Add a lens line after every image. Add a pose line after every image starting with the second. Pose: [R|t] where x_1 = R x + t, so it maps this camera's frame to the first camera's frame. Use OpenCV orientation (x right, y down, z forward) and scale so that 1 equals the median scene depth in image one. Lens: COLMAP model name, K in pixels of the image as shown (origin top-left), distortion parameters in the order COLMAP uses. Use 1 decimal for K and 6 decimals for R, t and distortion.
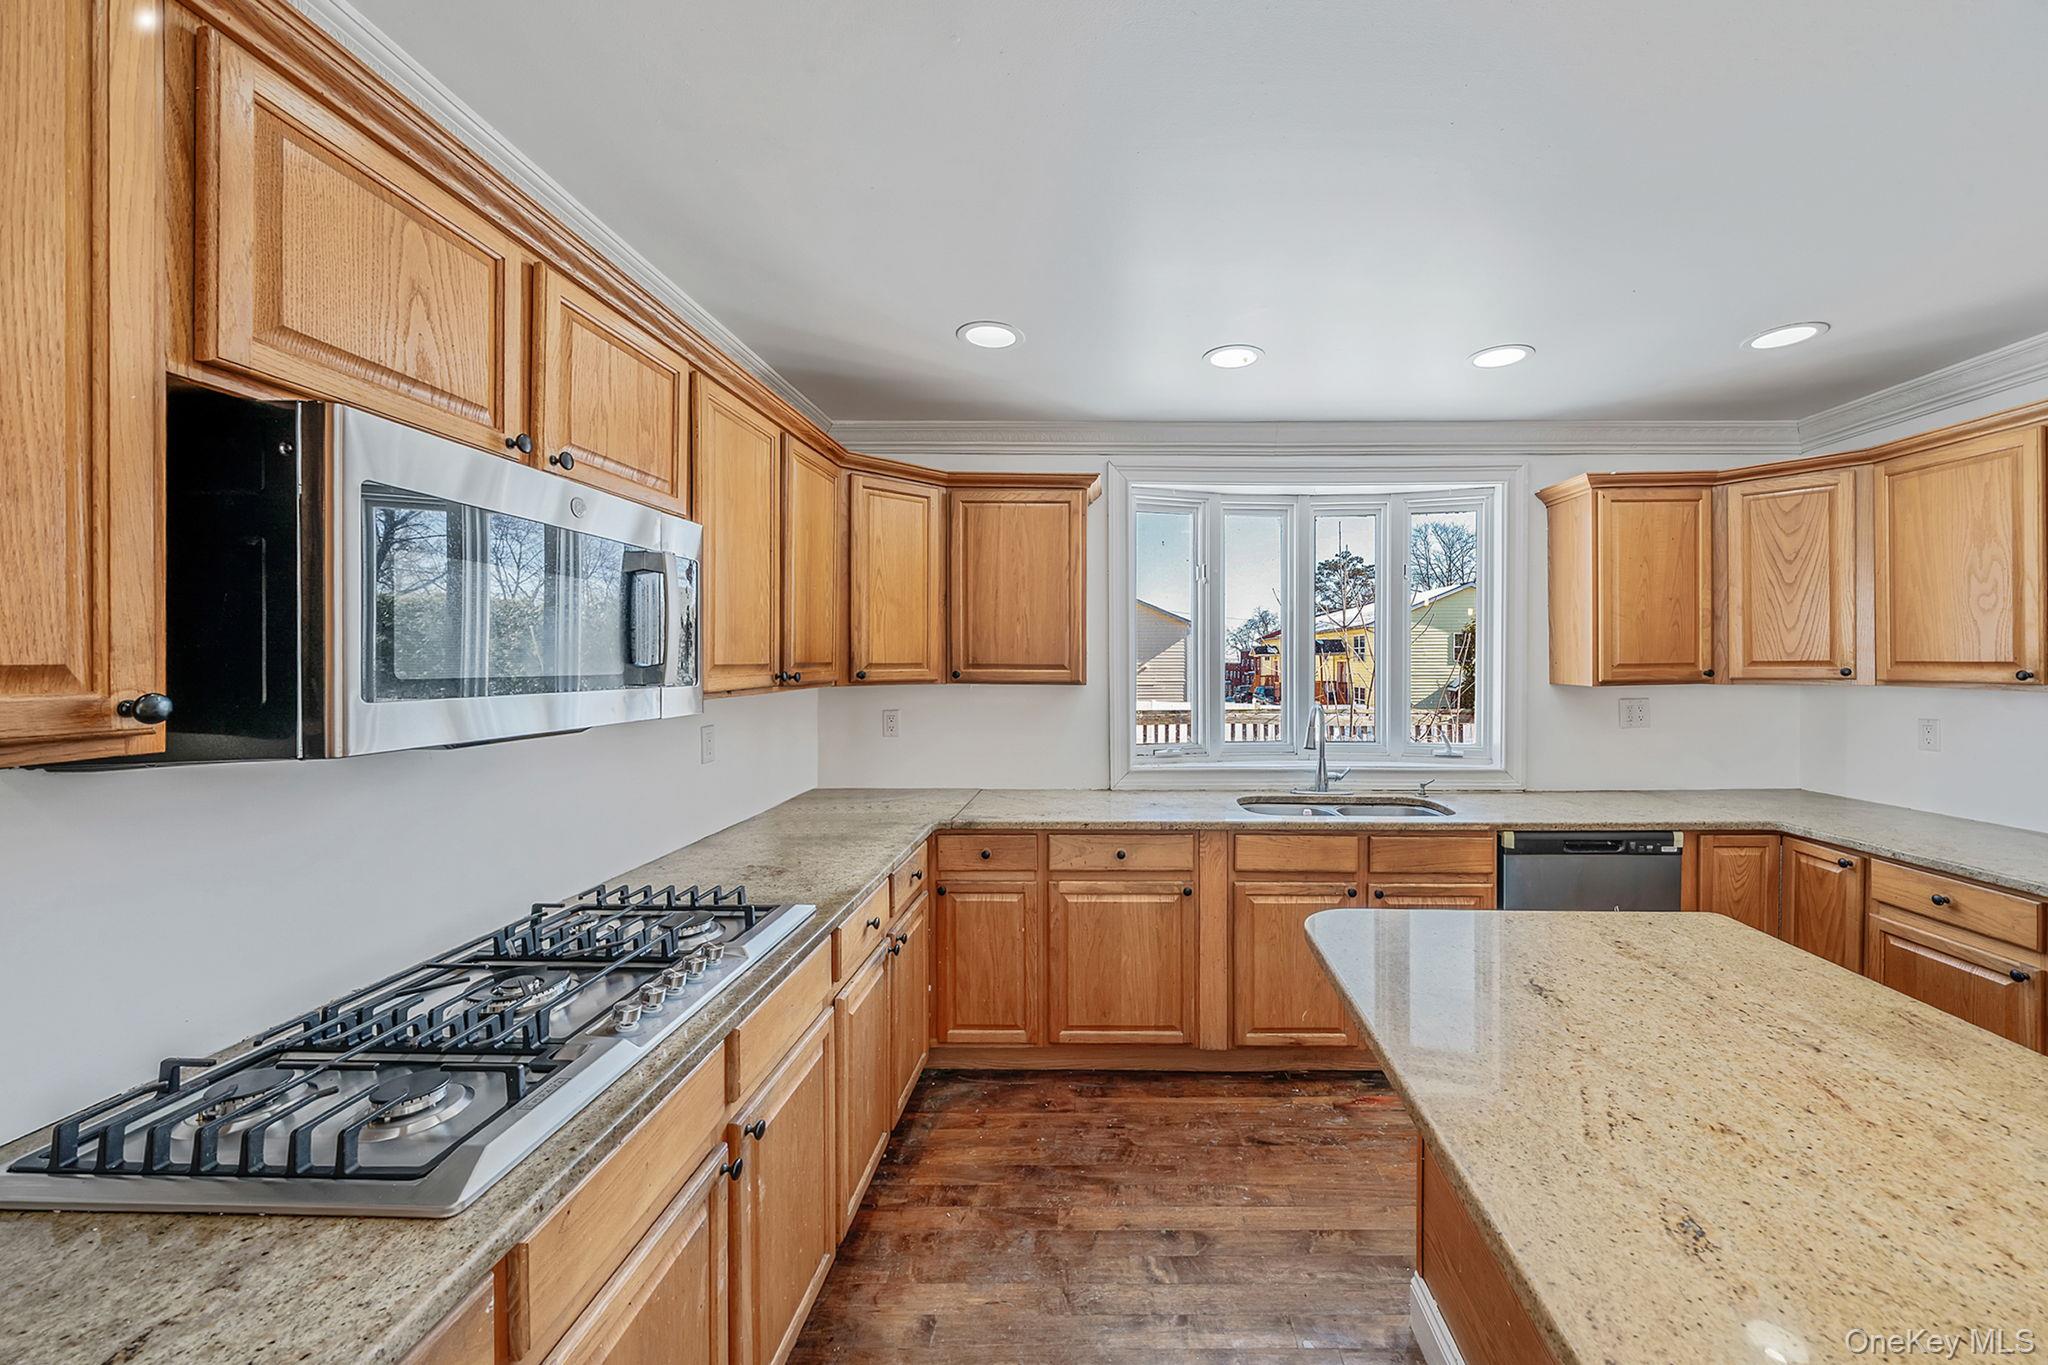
lens RADIAL K [[847.7, 0, 1028.7], [0, 847.7, 653.1], [0, 0, 1]] dist [-0.000849, -0.000108]
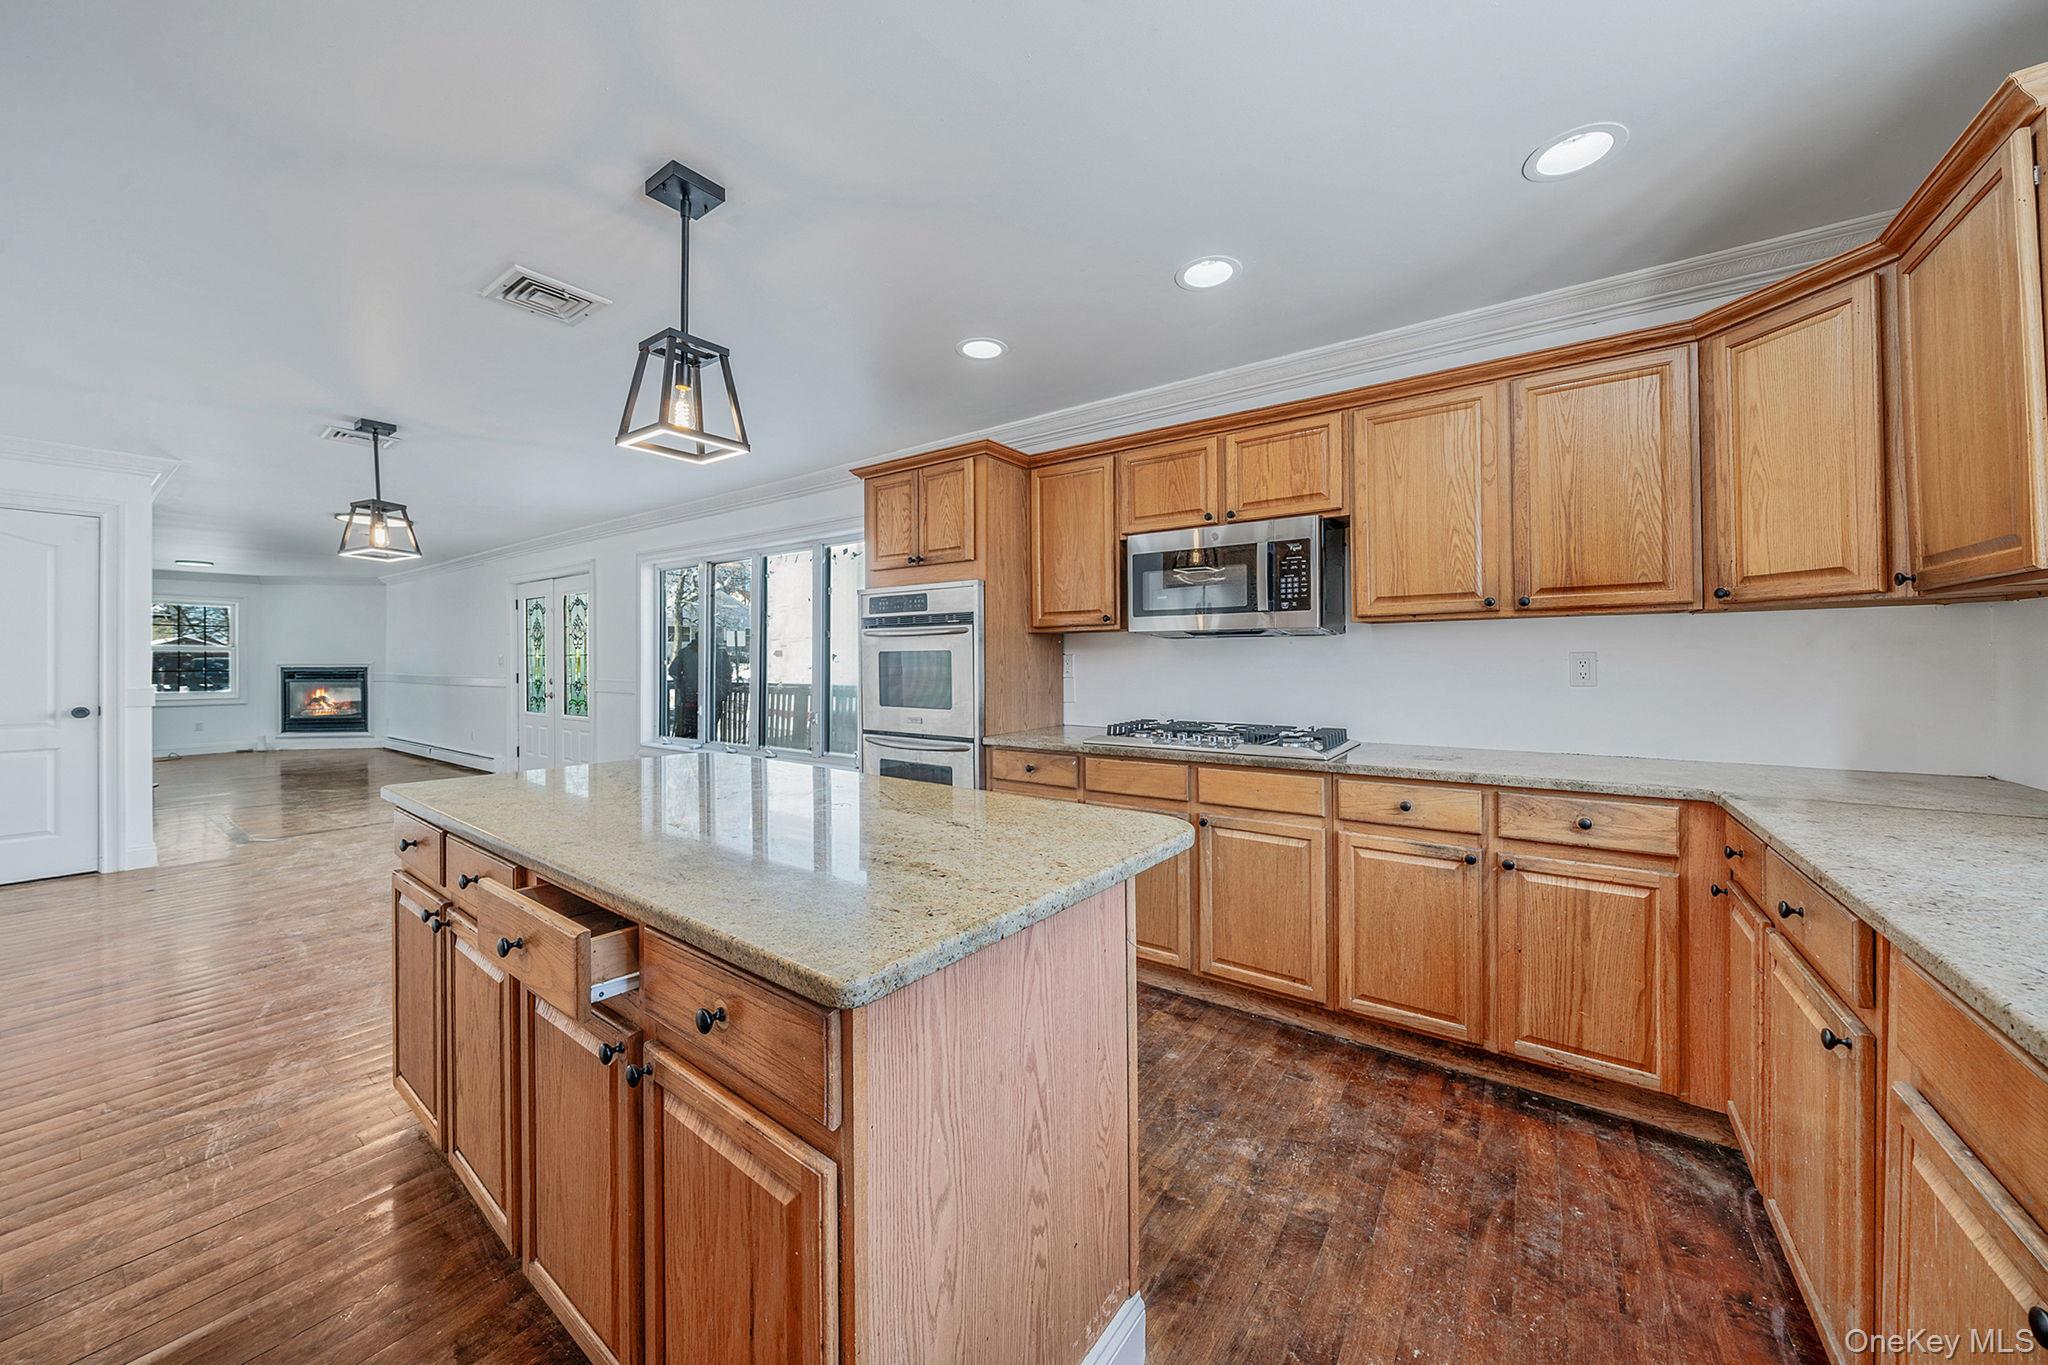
lens RADIAL K [[710.8, 0, 1019.1], [0, 710.8, 682.9], [0, 0, 1]] dist [-0.000049, 0.000016]
pose [[-0.576605, 0.029781, -0.816480, 0.710793], [0.001328, 0.999368, 0.035515, 0.083559], [0.817022, 0.019394, -0.576281, 0.860293]]
